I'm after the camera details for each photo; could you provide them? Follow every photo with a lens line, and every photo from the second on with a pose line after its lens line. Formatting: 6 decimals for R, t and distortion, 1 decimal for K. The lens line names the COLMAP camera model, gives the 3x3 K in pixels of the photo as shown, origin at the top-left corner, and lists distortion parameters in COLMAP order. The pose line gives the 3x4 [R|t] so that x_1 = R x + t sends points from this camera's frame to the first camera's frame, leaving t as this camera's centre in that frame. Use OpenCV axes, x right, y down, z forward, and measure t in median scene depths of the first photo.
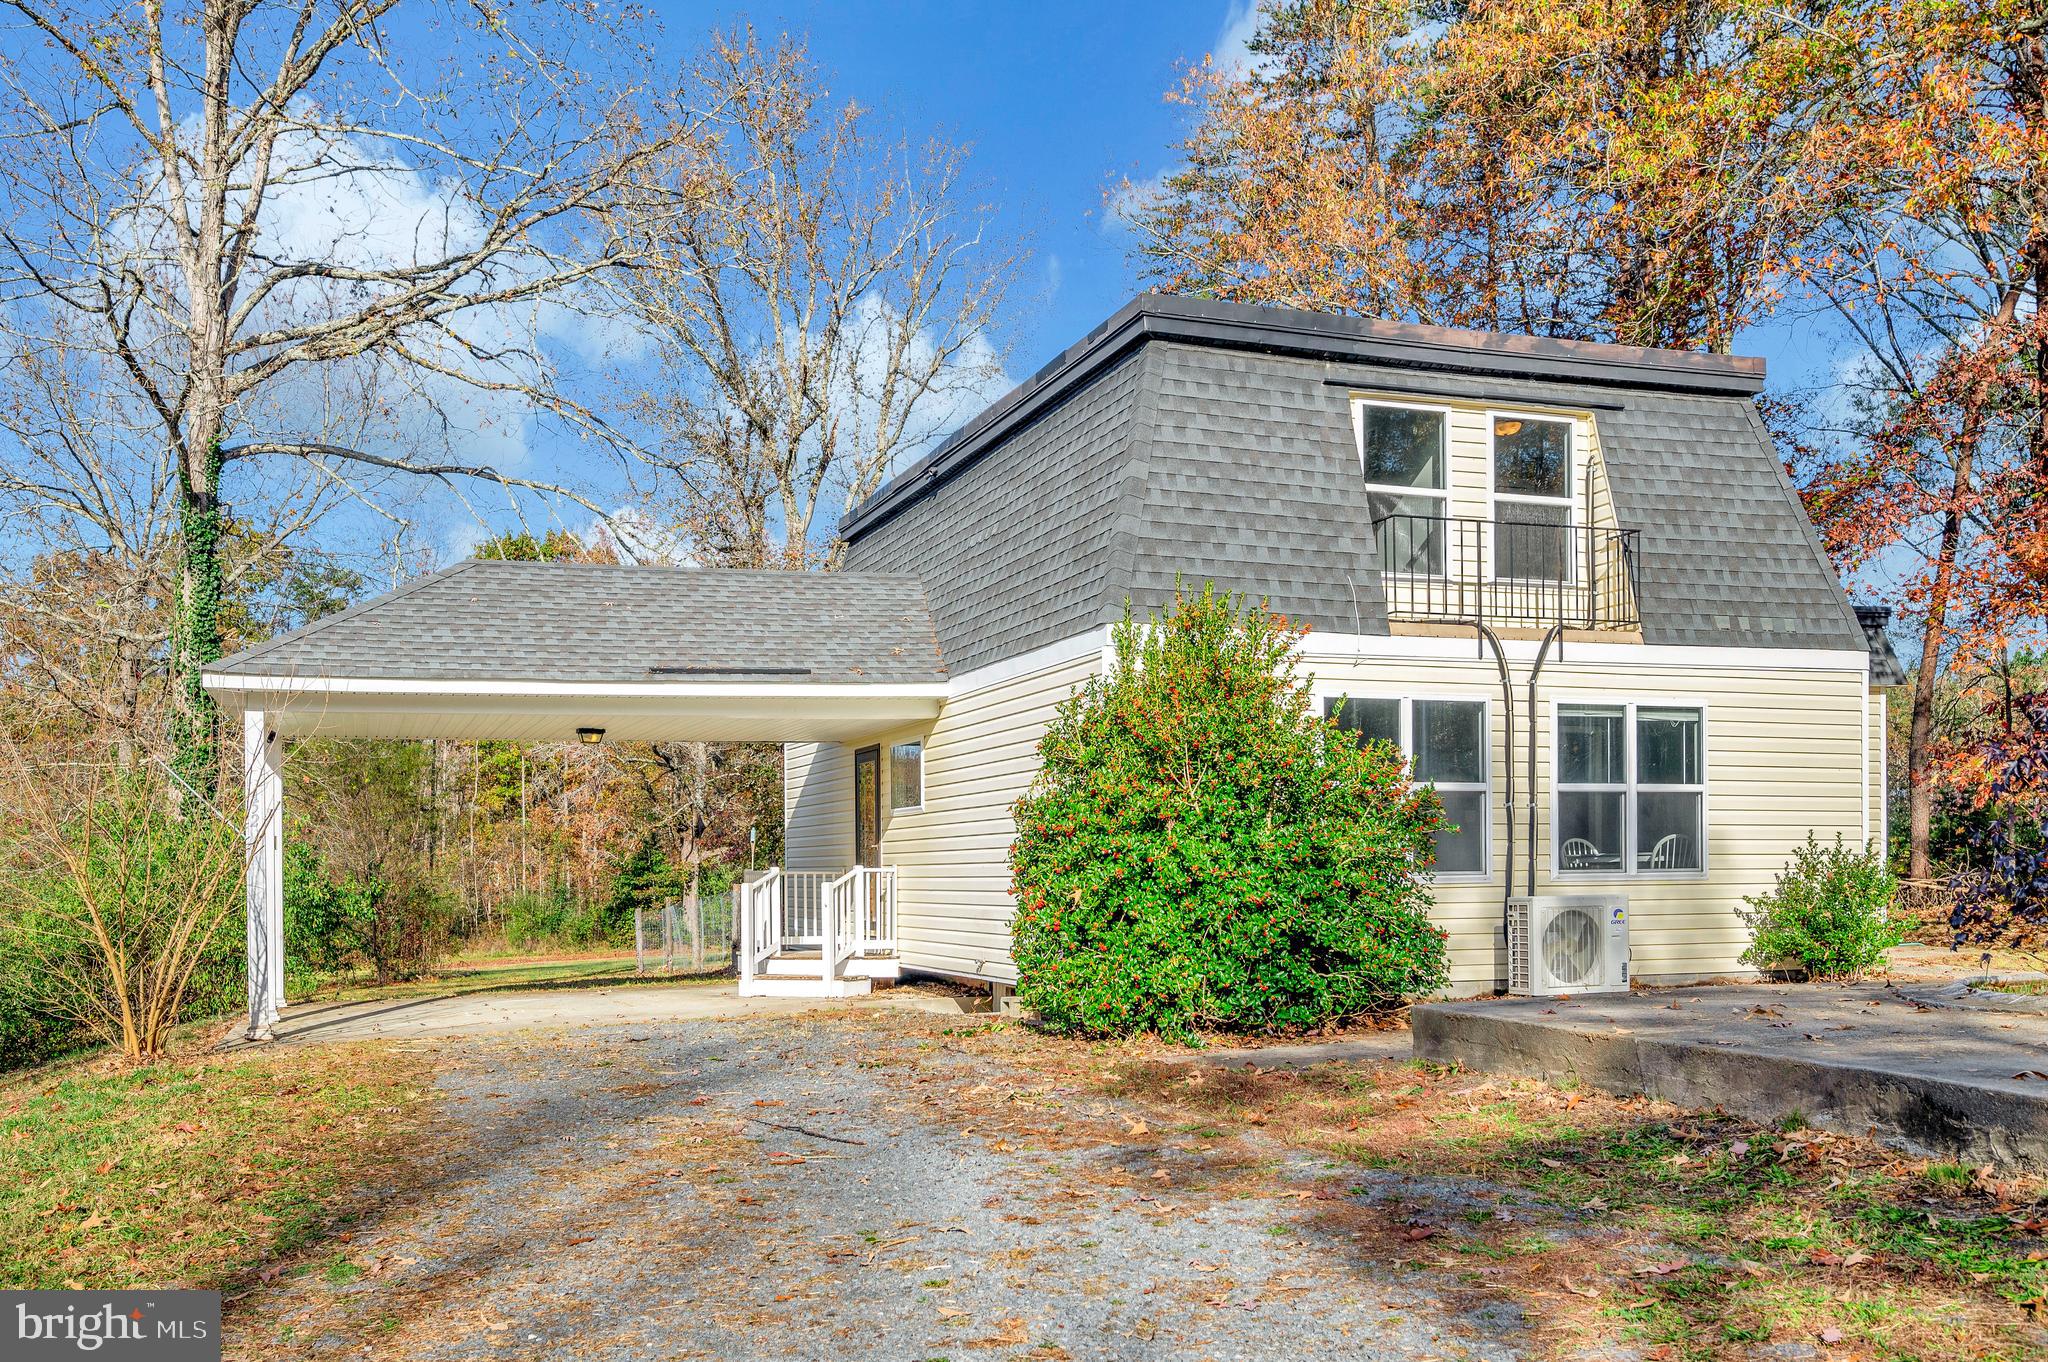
lens RADIAL K [[1820.8, 0, 1022.9], [0, 1820.8, 683.7], [0, 0, 1]] dist [-0.006327, -0.002130]
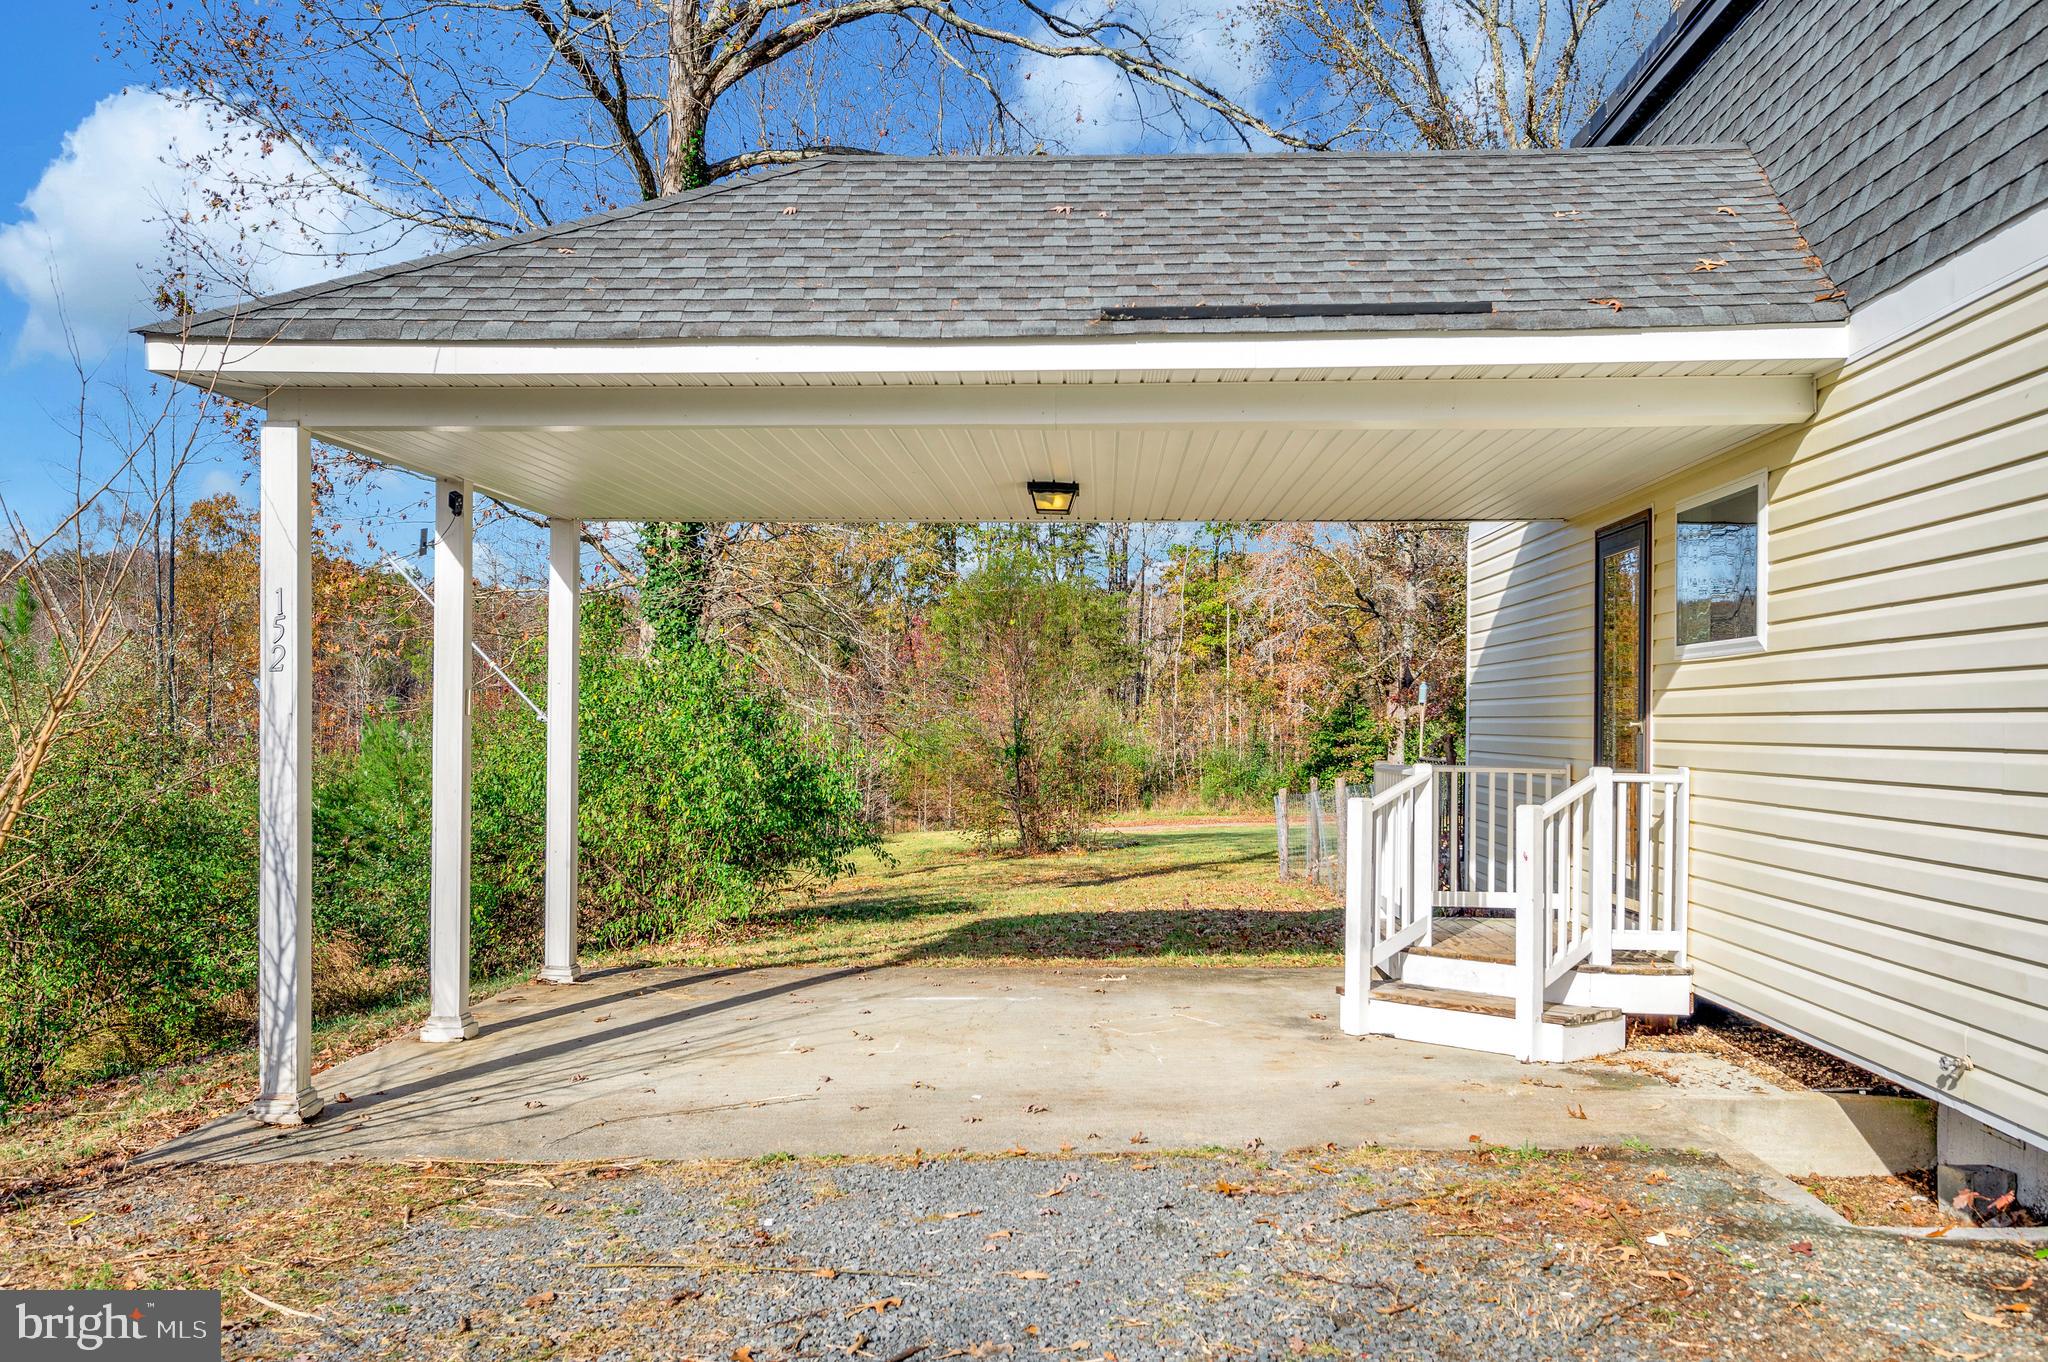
lens RADIAL K [[1820.8, 0, 1038.6], [0, 1820.8, 767.6], [0, 0, 1]] dist [-0.006327, -0.002130]
pose [[0.927397, 0.027838, -0.373042, -0.048622], [0.019803, 0.992175, 0.123271, 0.038732], [0.373555, -0.121708, 0.919589, 0.502683]]
